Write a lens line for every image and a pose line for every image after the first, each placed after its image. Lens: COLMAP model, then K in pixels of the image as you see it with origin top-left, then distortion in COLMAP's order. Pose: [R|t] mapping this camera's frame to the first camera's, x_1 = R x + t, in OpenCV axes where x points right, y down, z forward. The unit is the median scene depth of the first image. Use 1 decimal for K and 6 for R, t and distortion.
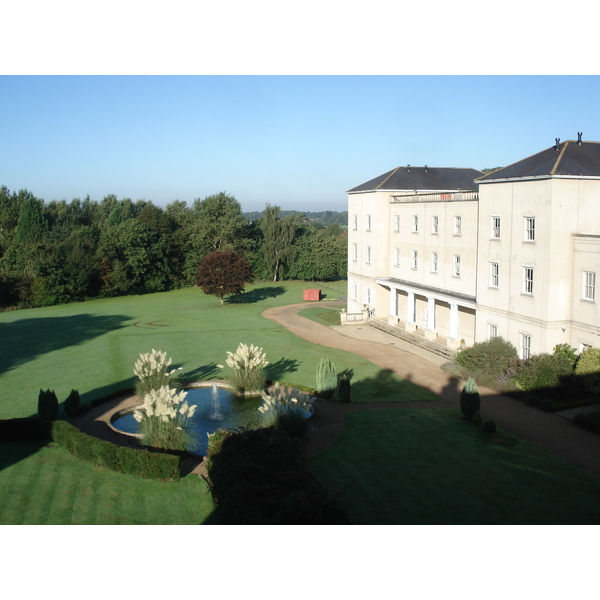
lens RADIAL K [[701.6, 0, 300.2], [0, 701.6, 297.8], [0, 0, 1]] dist [-0.092765, 0.000000]
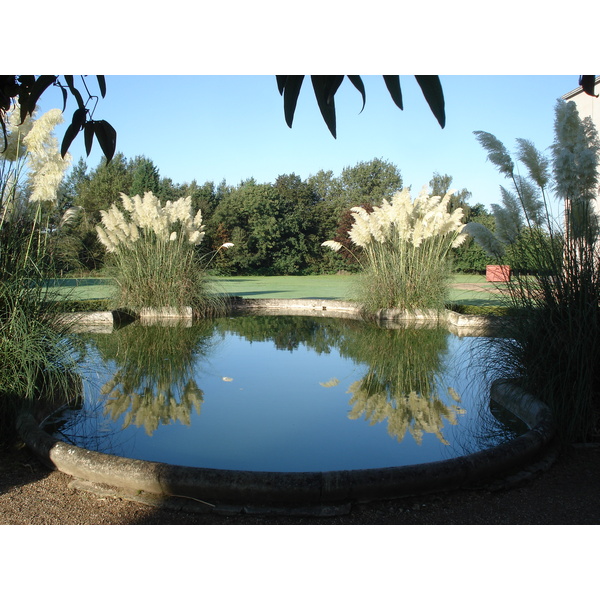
lens RADIAL K [[701.6, 0, 299.2], [0, 701.6, 302.1], [0, 0, 1]] dist [-0.092765, 0.000000]
pose [[0.974220, 0.036275, -0.222664, -0.018680], [-0.047321, 0.997889, -0.044473, 0.057238], [0.220581, 0.053863, 0.973880, 0.249735]]
